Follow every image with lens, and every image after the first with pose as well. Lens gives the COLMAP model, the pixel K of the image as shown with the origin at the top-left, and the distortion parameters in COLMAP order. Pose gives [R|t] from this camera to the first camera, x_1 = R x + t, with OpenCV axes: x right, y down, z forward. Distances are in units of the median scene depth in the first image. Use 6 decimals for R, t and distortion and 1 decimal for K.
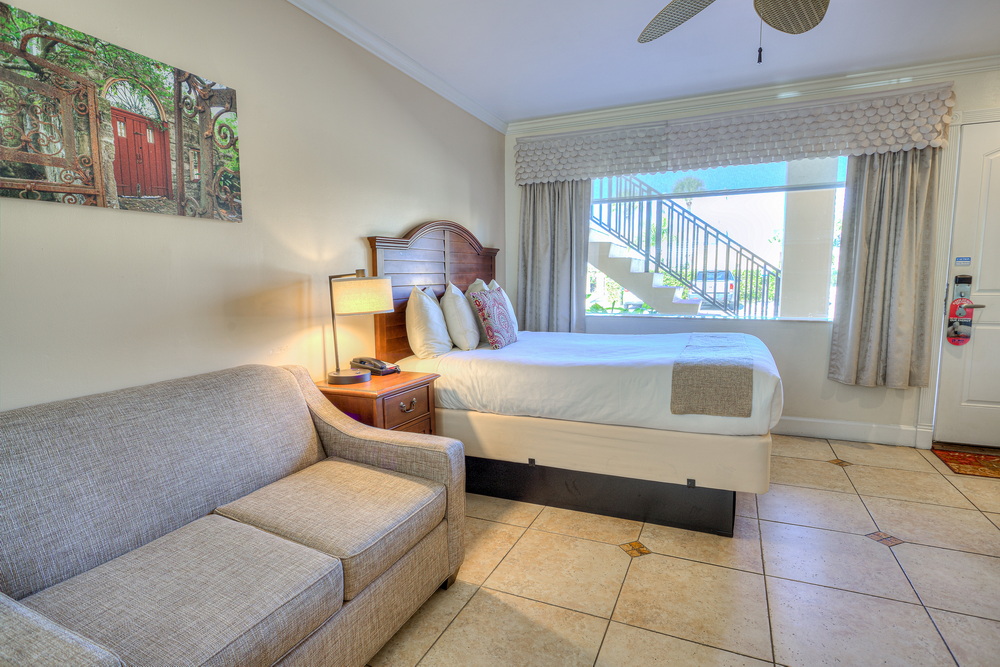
lens RADIAL K [[506.0, 0, 494.4], [0, 506.0, 334.6], [0, 0, 1]] dist [-0.002621, -0.000137]
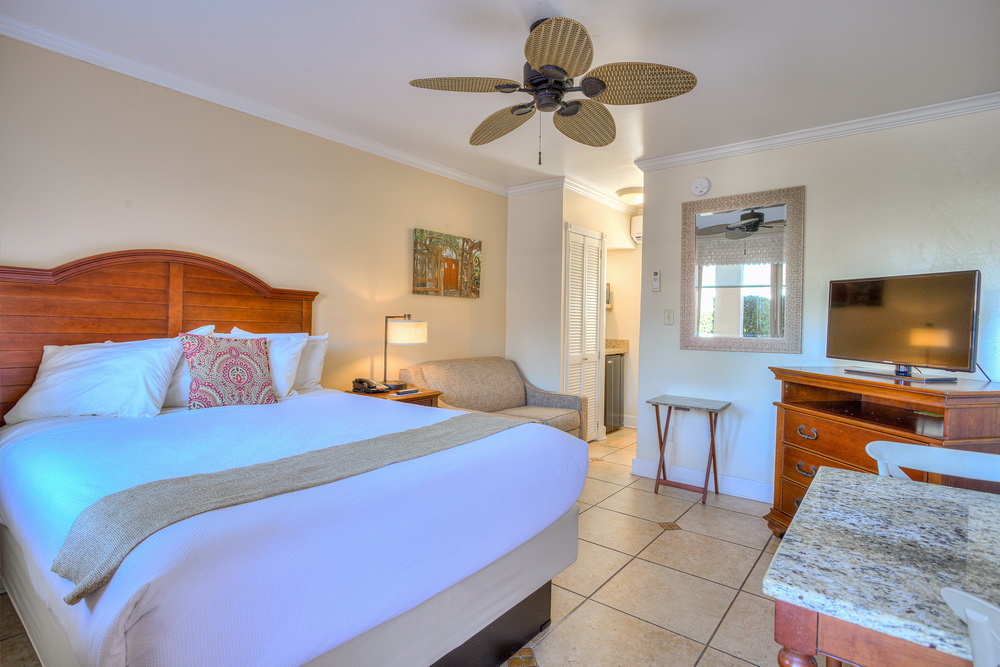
lens RADIAL K [[506.0, 0, 494.4], [0, 506.0, 334.6], [0, 0, 1]] dist [-0.002621, -0.000137]
pose [[0.967913, 0.031158, -0.249348, 0.138043], [-0.052318, 0.995525, -0.078691, 0.121928], [0.245781, 0.089211, 0.965211, -1.263387]]
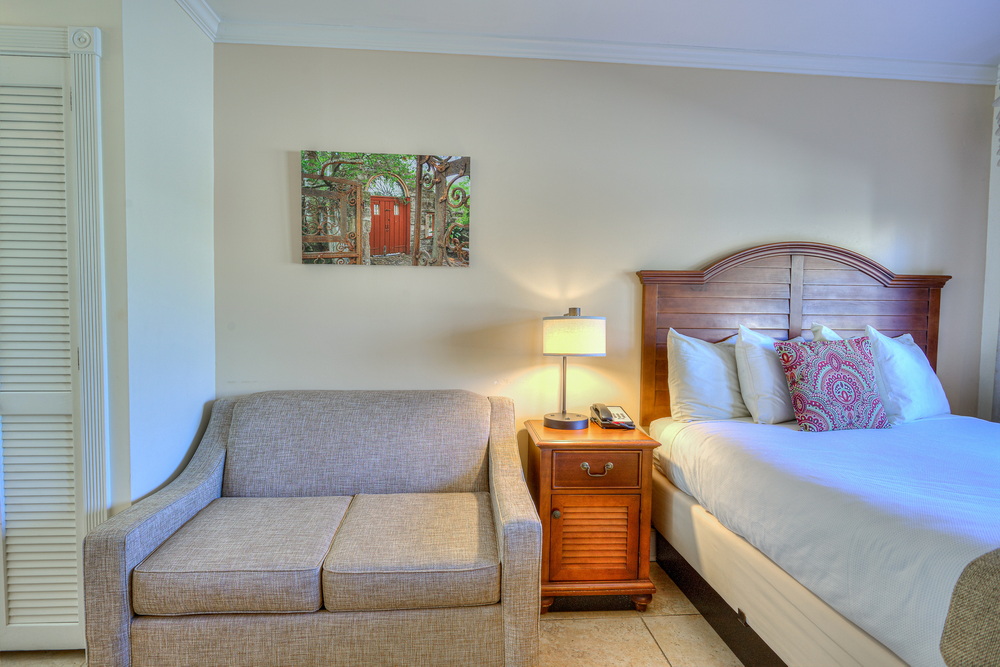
lens RADIAL K [[506.0, 0, 494.4], [0, 506.0, 334.6], [0, 0, 1]] dist [-0.002621, -0.000137]
pose [[0.490580, 0.051420, -0.869878, 0.628807], [-0.114423, 0.993415, -0.005807, -0.076565], [0.863851, 0.102383, 0.493233, 0.560250]]
